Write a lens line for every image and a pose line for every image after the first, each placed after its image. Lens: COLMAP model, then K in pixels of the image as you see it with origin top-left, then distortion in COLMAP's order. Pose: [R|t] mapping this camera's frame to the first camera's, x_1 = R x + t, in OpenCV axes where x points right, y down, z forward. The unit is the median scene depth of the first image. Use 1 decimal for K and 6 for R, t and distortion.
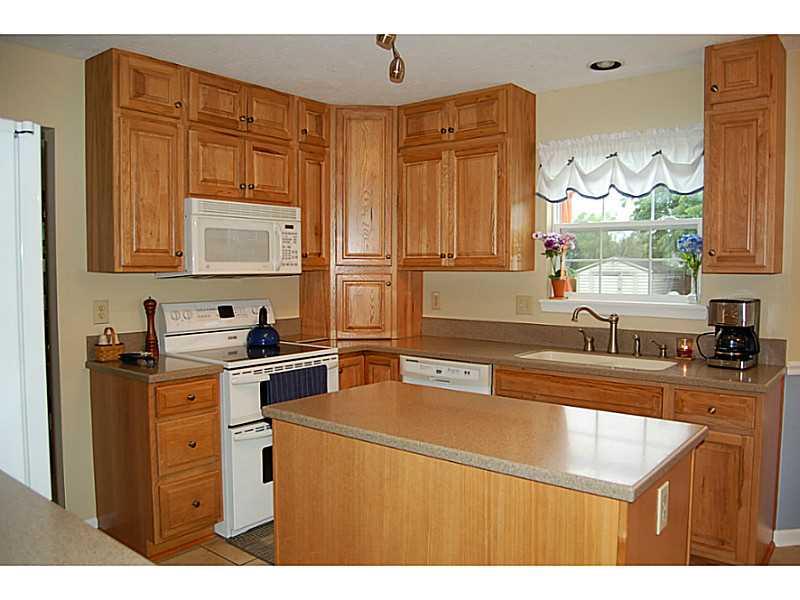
lens RADIAL K [[635.6, 0, 400.4], [0, 635.6, 301.3], [0, 0, 1]] dist [-0.085135, -0.000837]
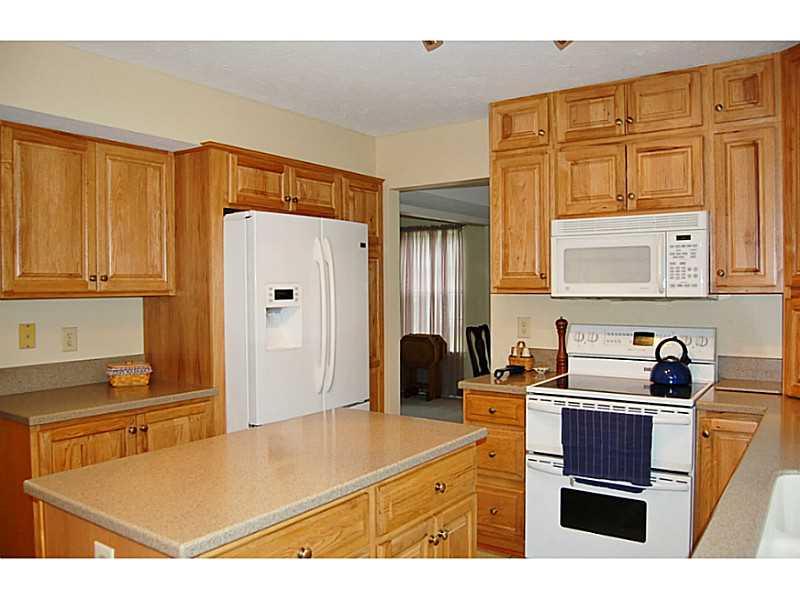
lens RADIAL K [[635.6, 0, 398.6], [0, 635.6, 298.1], [0, 0, 1]] dist [-0.085135, -0.000837]
pose [[0.071554, 0.016402, -0.997302, 0.621090], [-0.048938, 0.998718, 0.012914, -0.037931], [0.996235, 0.047882, 0.072265, 0.641226]]
